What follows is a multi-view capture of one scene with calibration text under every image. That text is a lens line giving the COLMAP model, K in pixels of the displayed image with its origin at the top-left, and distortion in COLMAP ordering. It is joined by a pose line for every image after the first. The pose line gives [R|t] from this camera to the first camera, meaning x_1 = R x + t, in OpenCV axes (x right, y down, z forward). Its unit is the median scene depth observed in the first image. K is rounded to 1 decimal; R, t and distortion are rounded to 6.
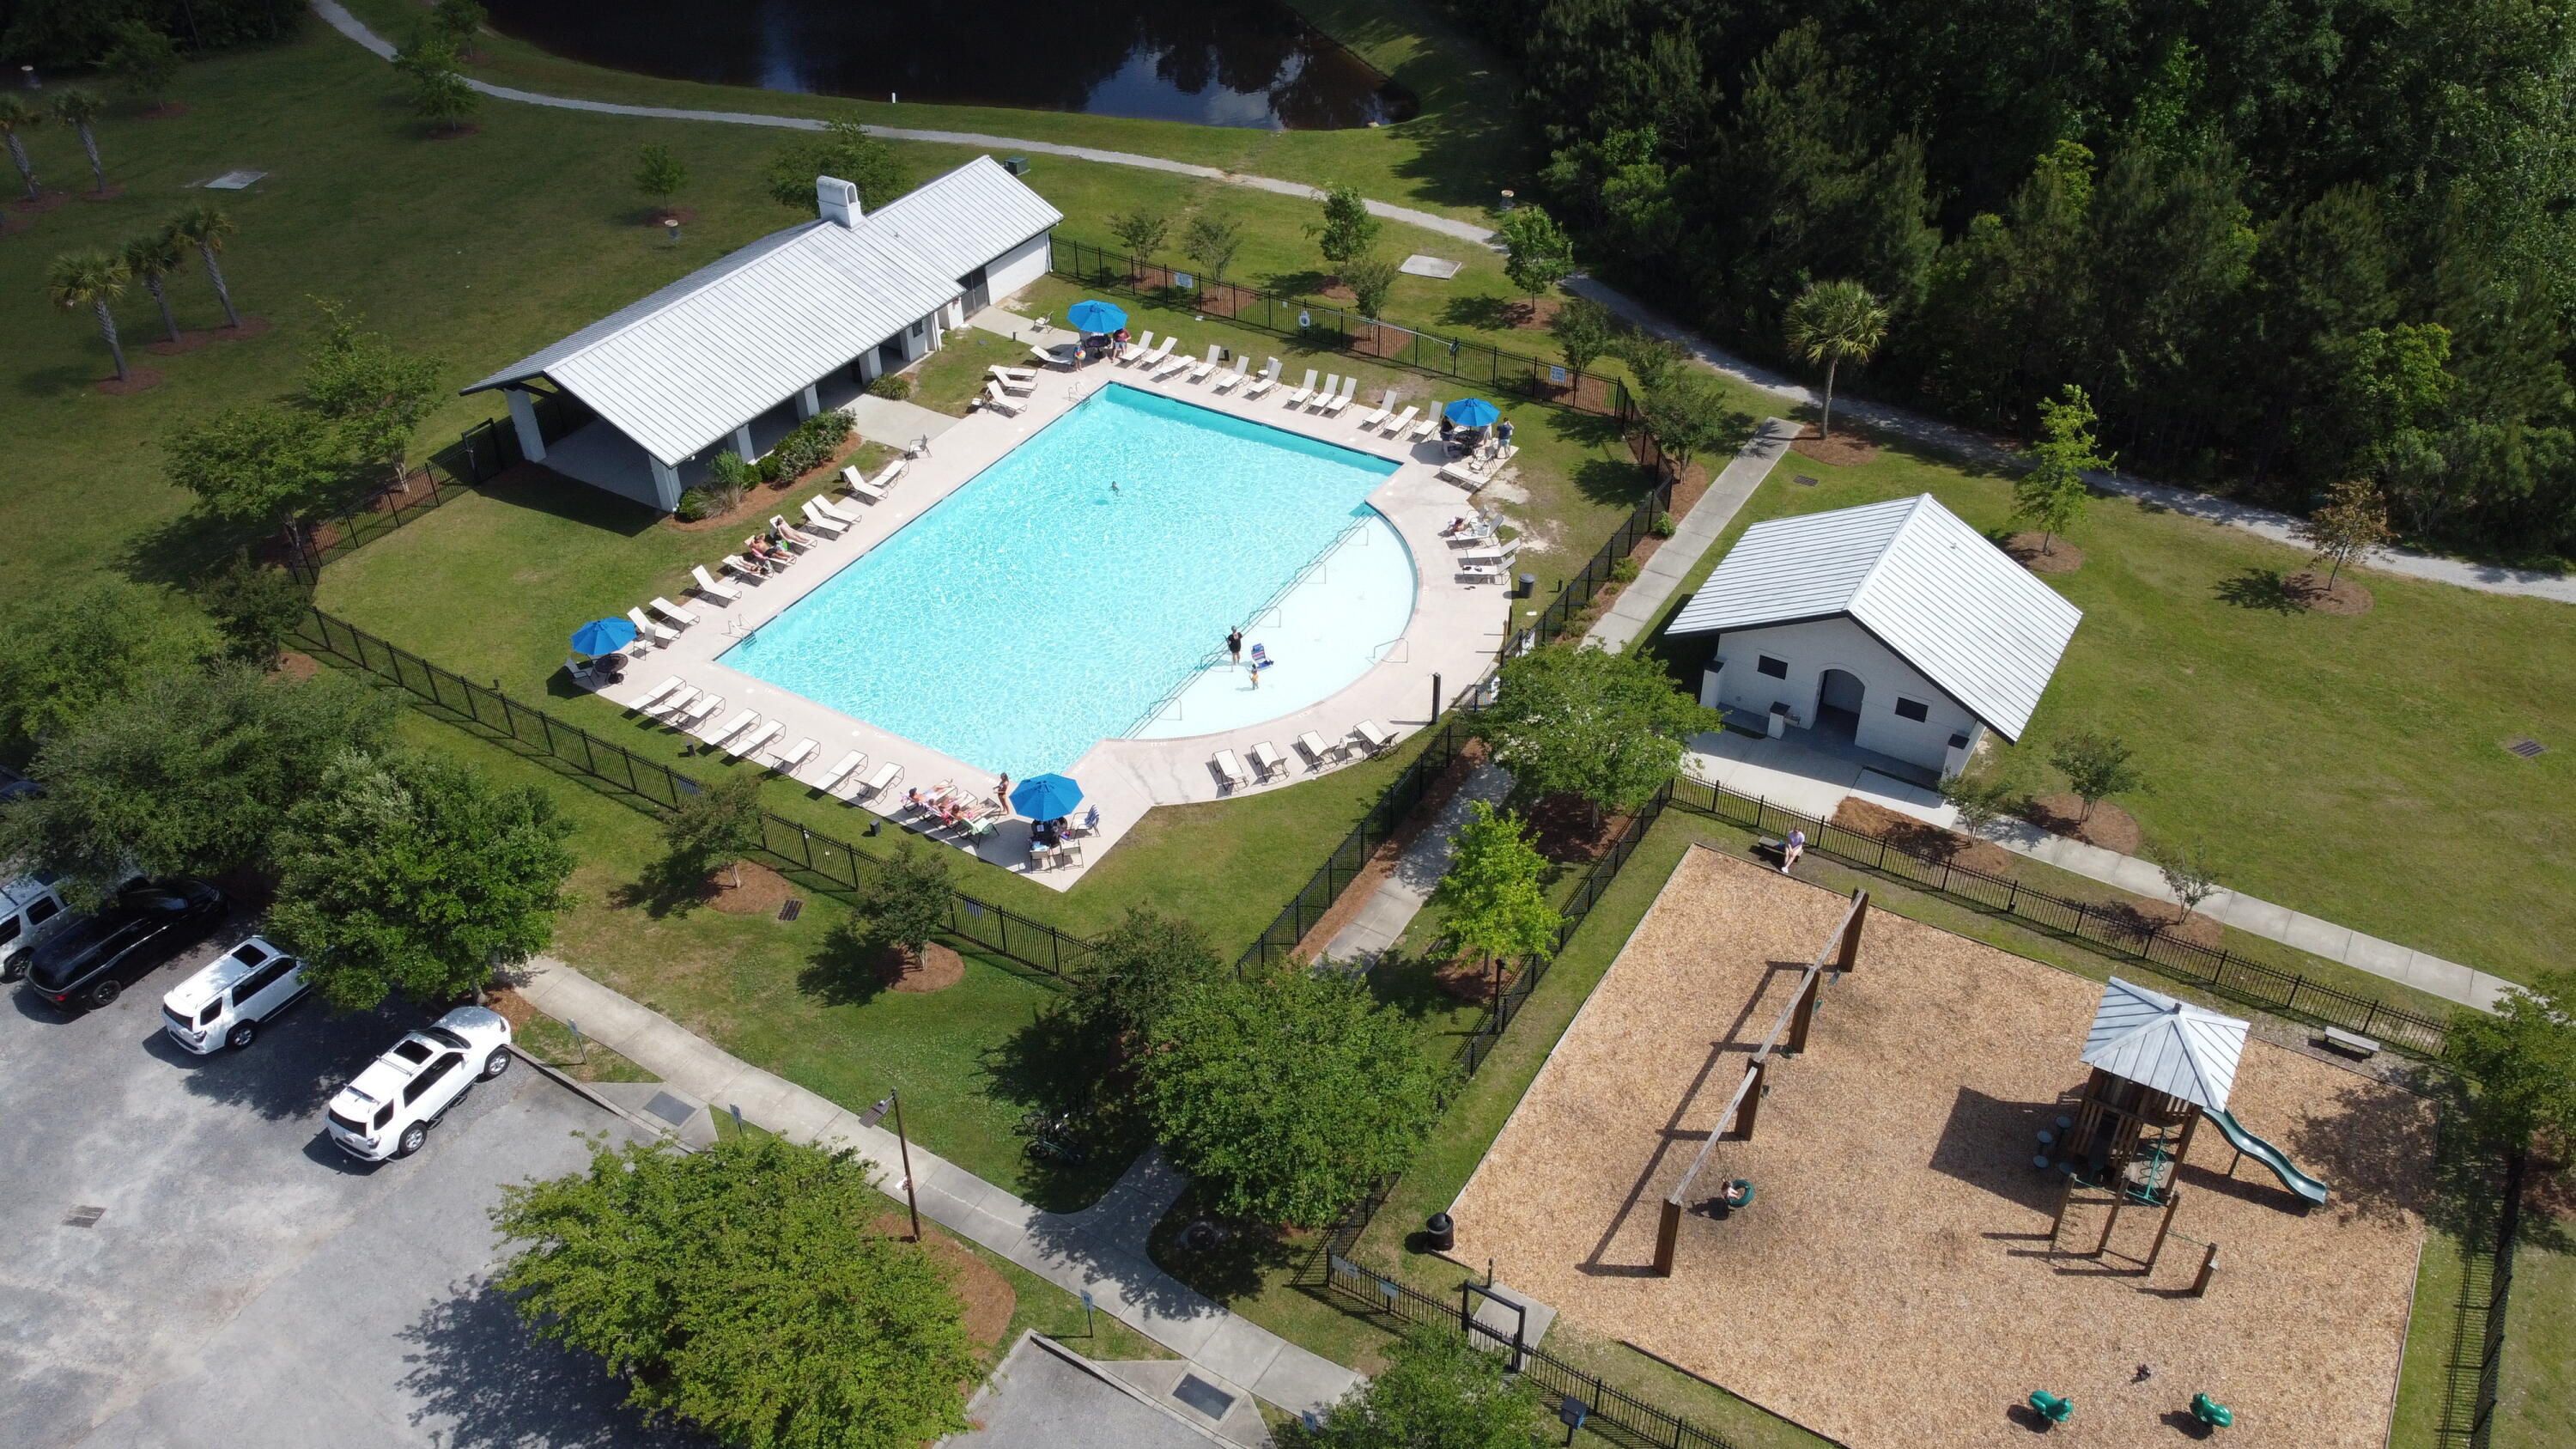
lens RADIAL K [[1934.3, 0, 1274.1], [0, 1934.3, 724.7], [0, 0, 1]] dist [0.005033, 0.000130]
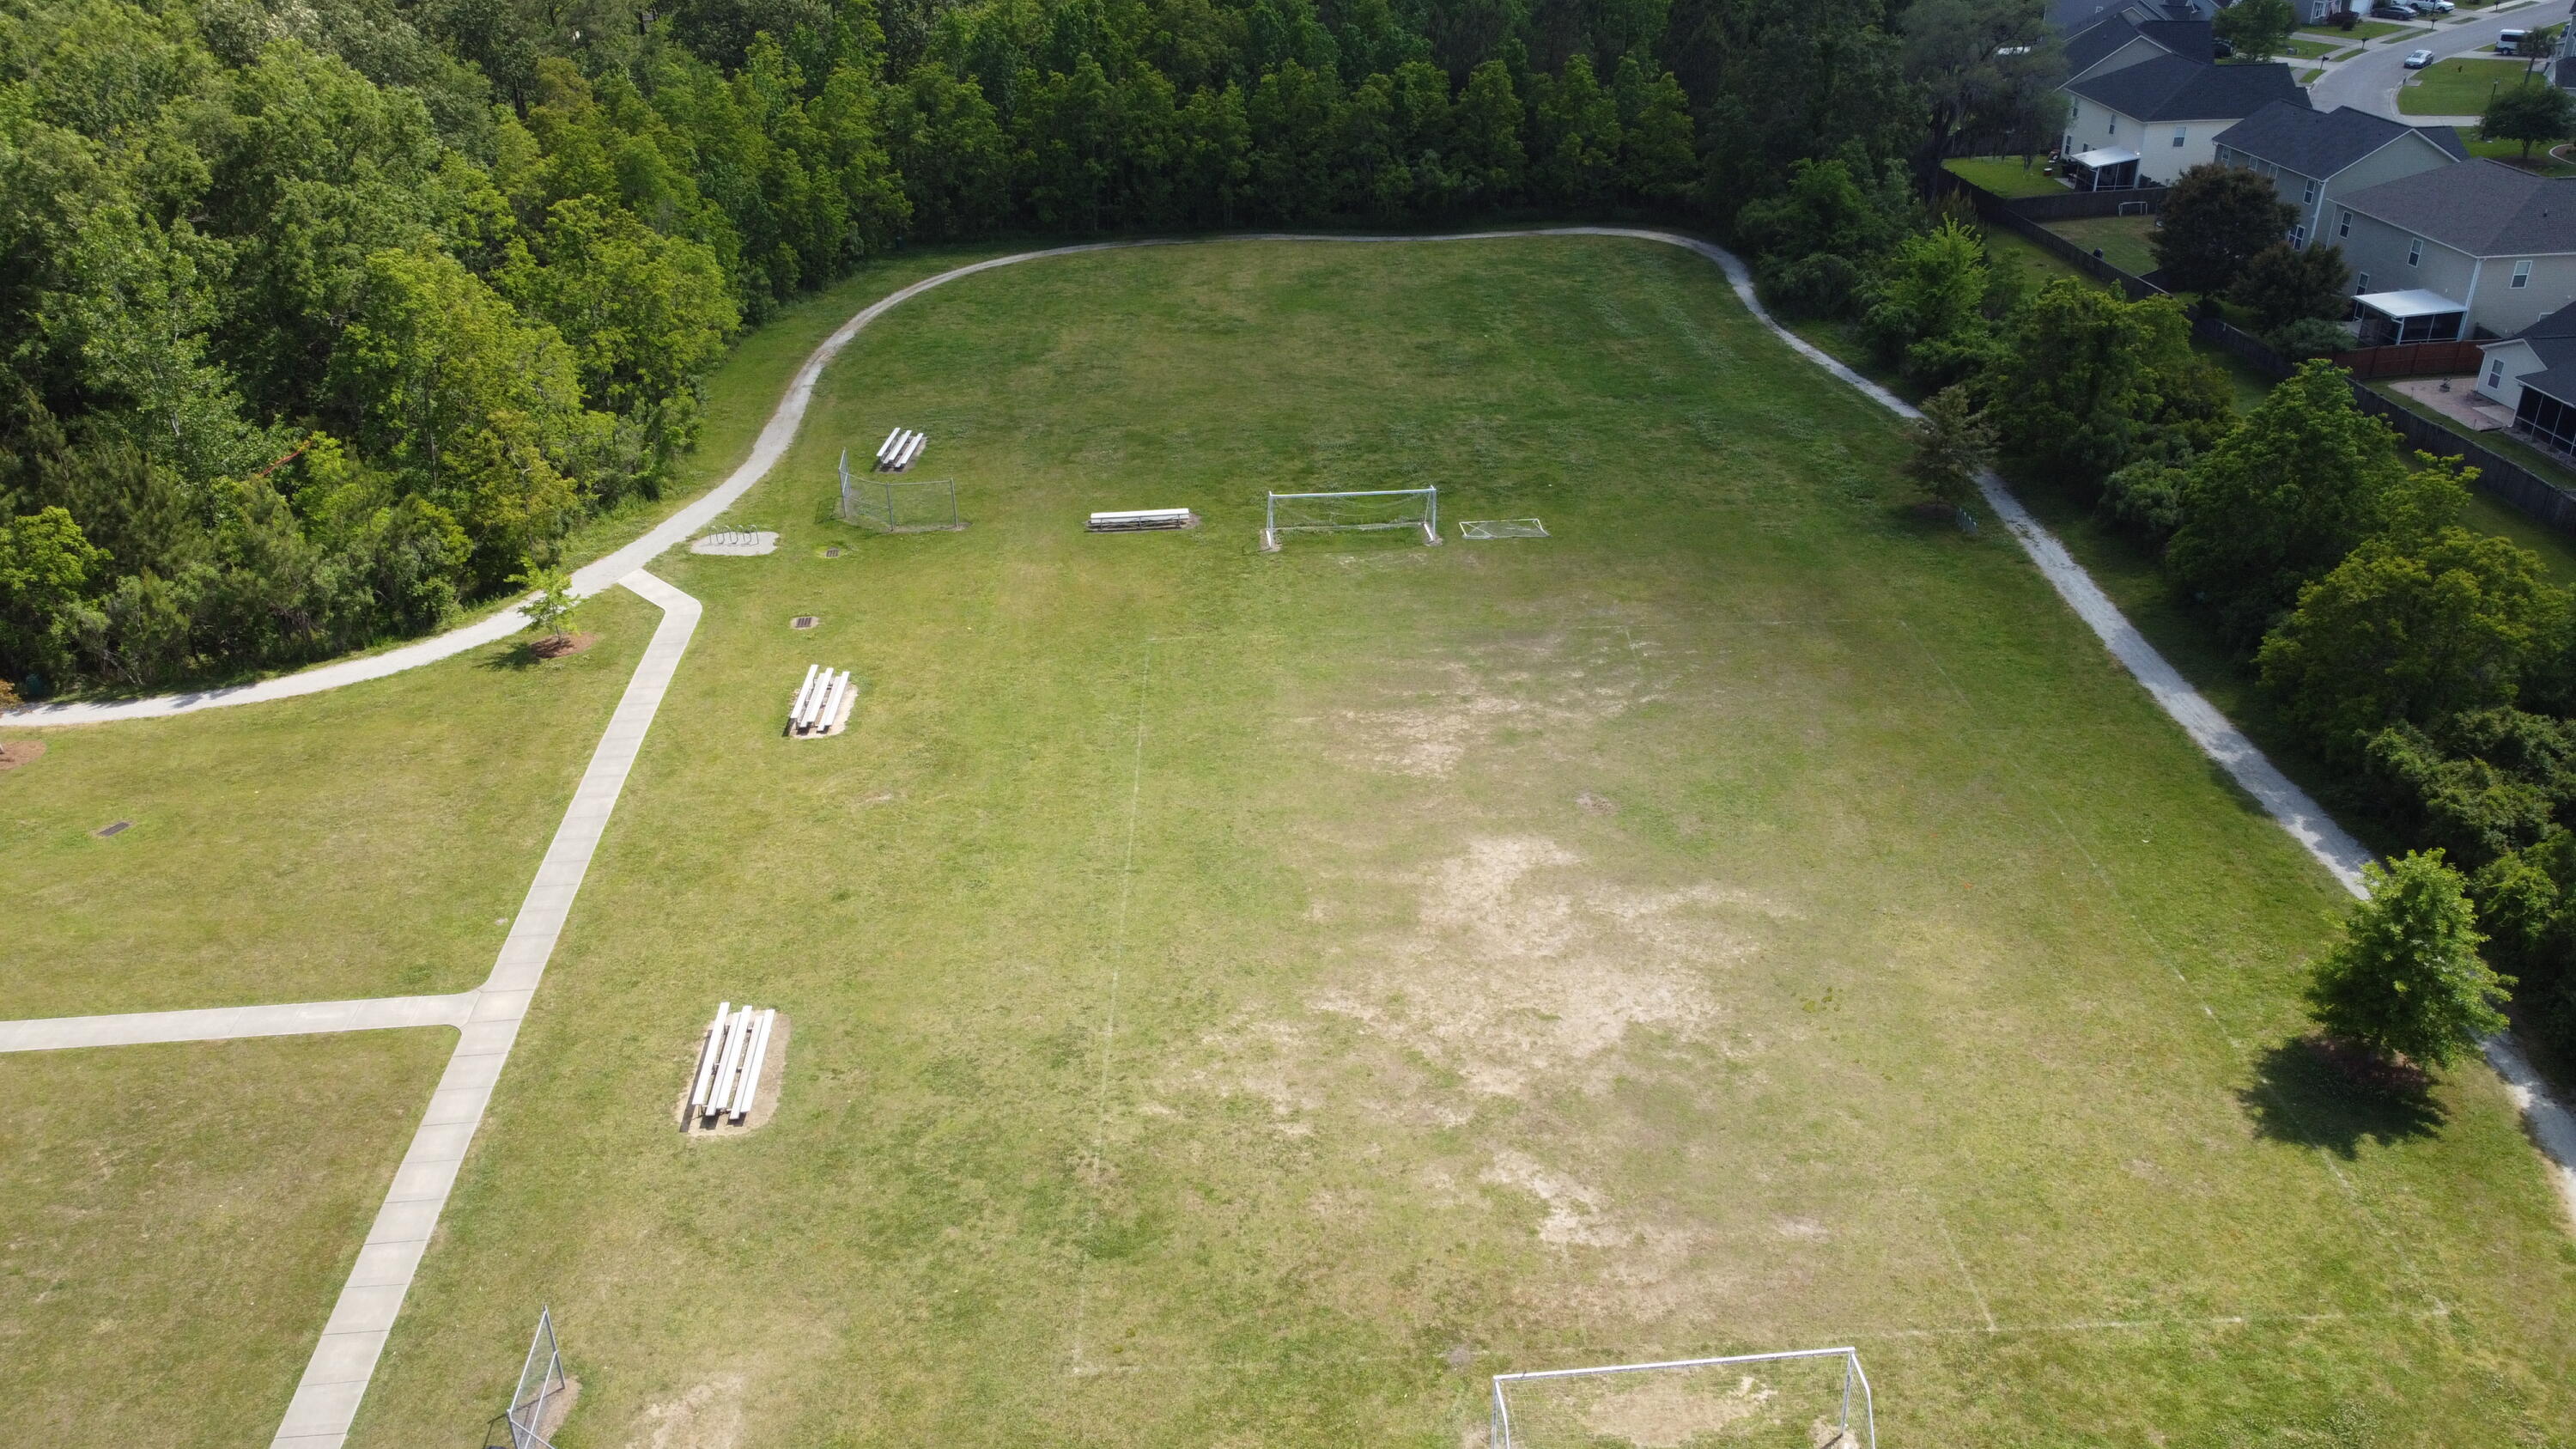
lens RADIAL K [[1948.1, 0, 1288.0], [0, 1948.1, 724.5], [0, 0, 1]] dist [-0.001006, -0.002078]
pose [[0.796111, -0.288856, 0.531760, 0.499219], [0.361008, 0.931934, -0.034240, 0.191604], [-0.485675, 0.219228, 0.846202, -0.245303]]
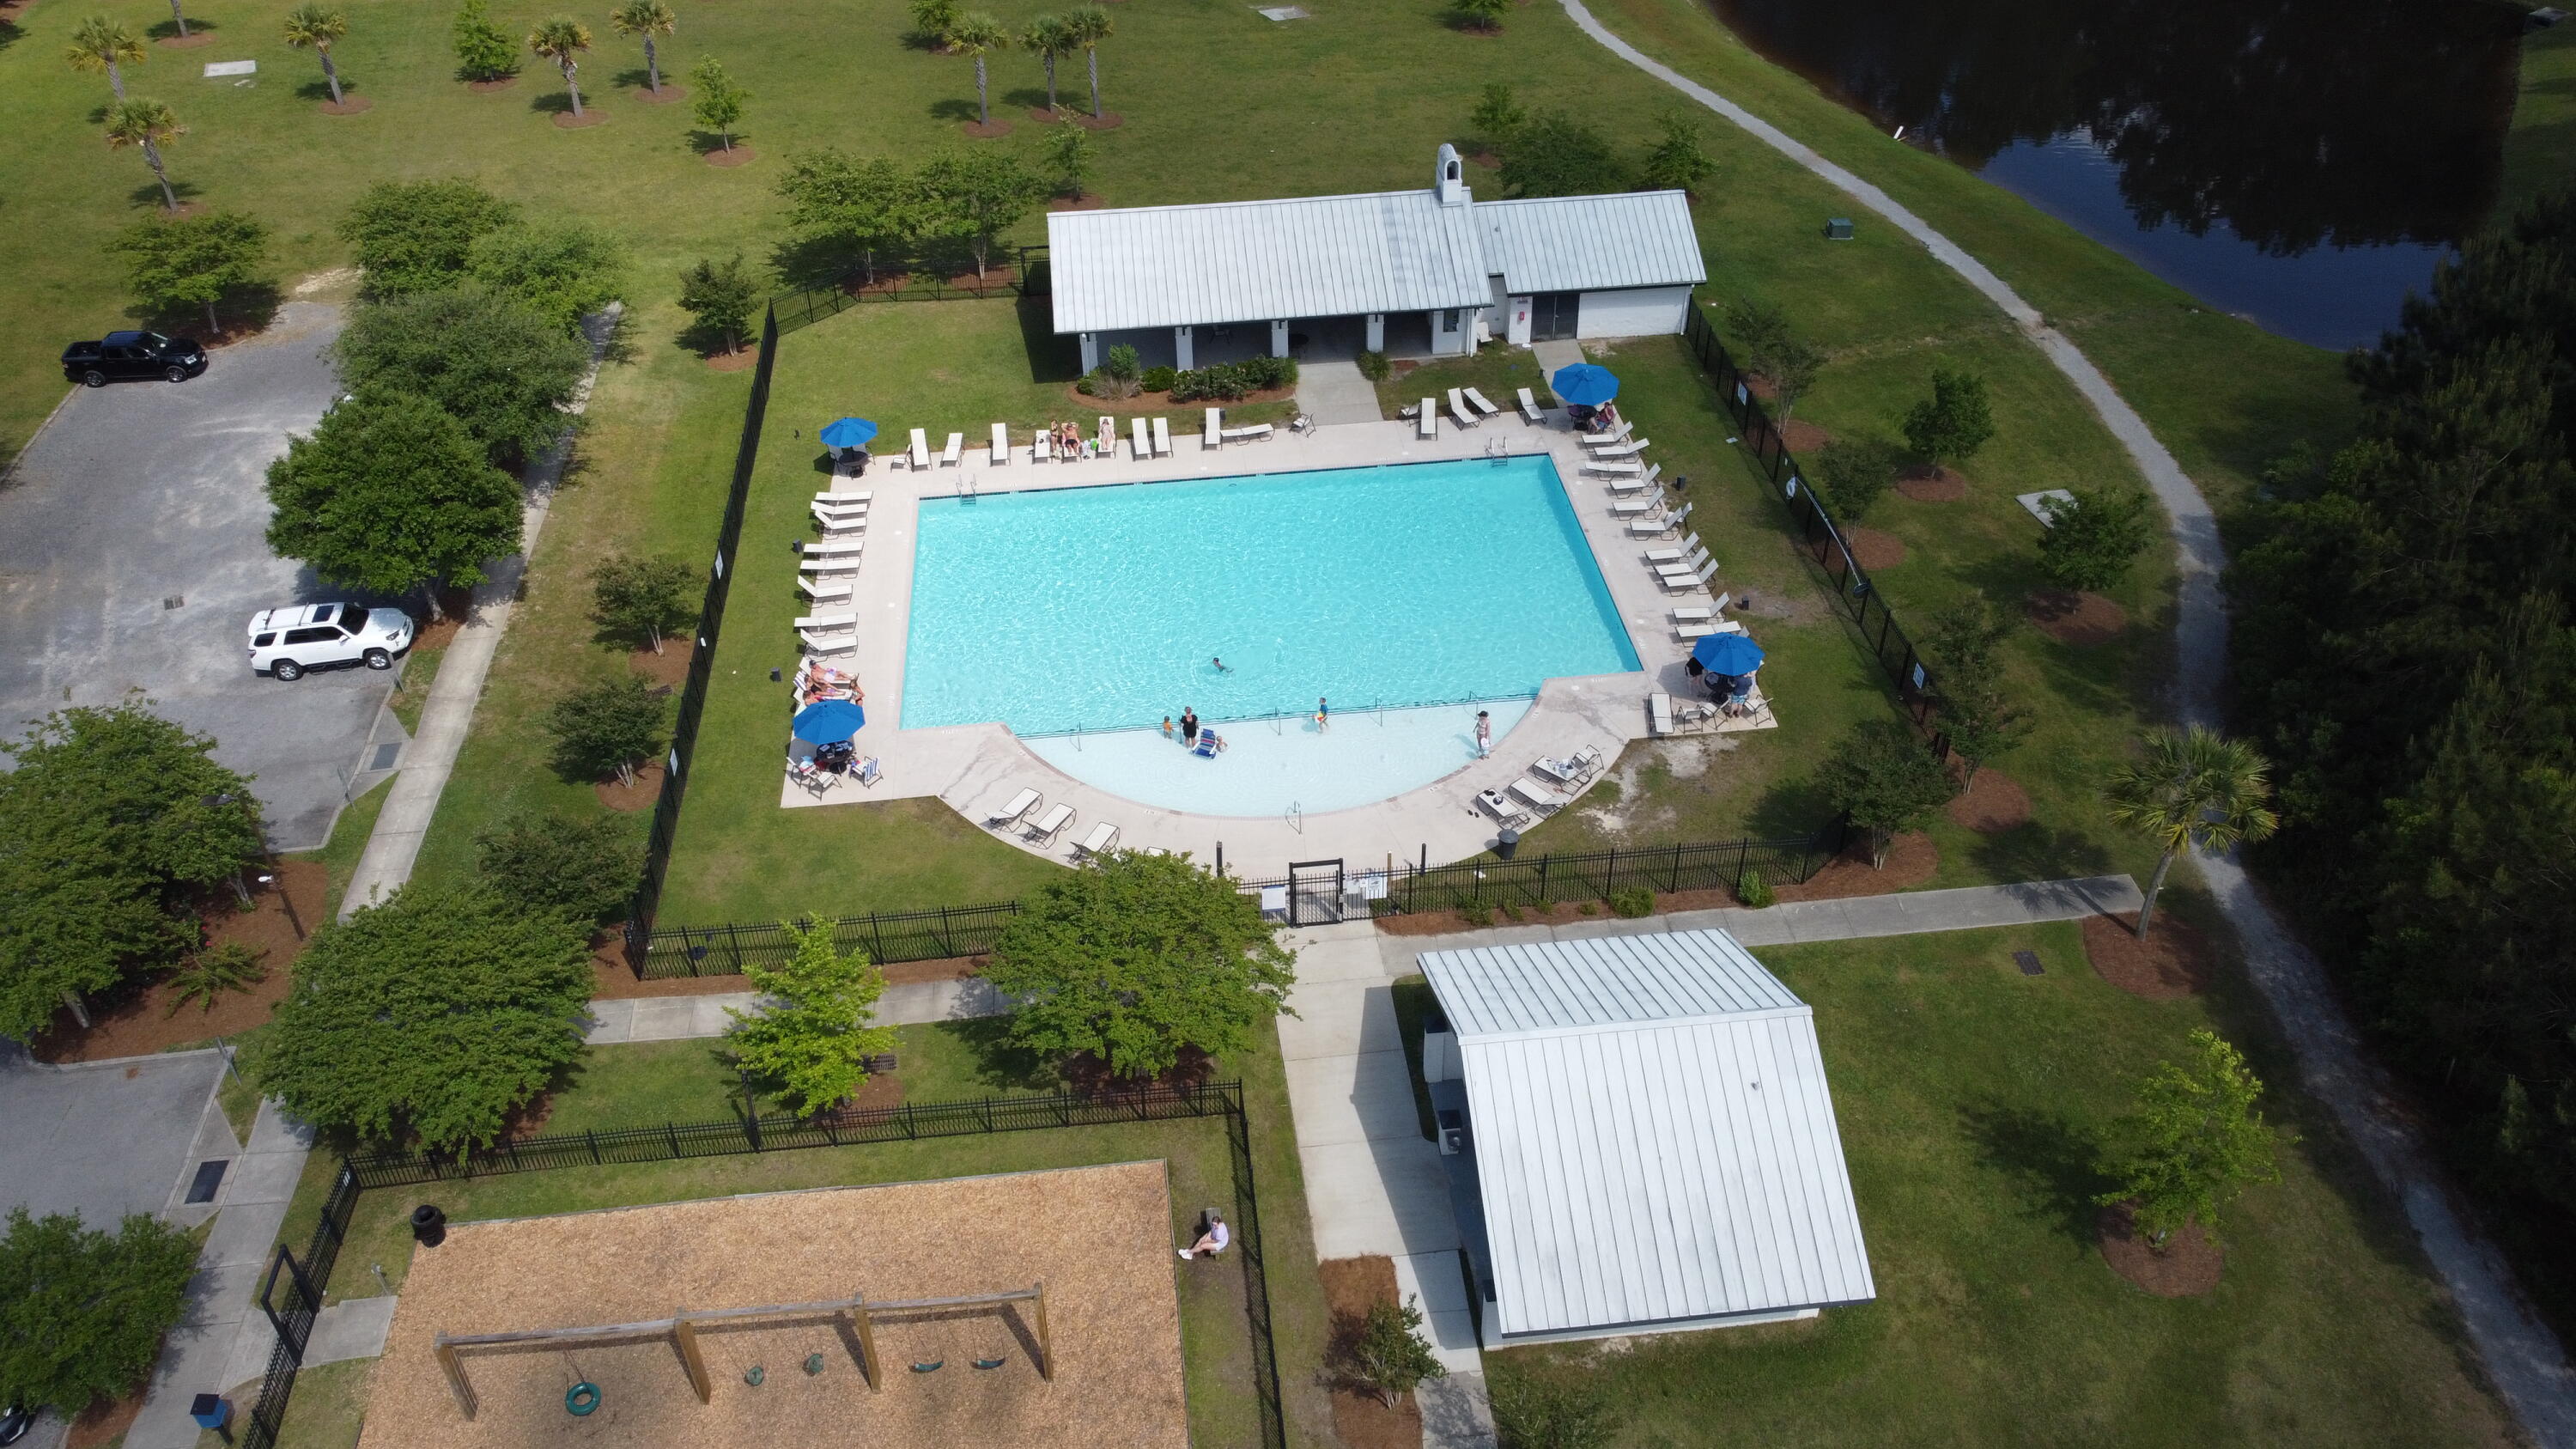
lens RADIAL K [[1948.1, 0, 1288.0], [0, 1948.1, 724.5], [0, 0, 1]] dist [-0.001006, -0.002078]
pose [[0.613530, 0.486879, -0.621715, 0.508915], [-0.476740, 0.856013, 0.199901, -0.214477], [0.629524, 0.173751, 0.757305, 0.299879]]
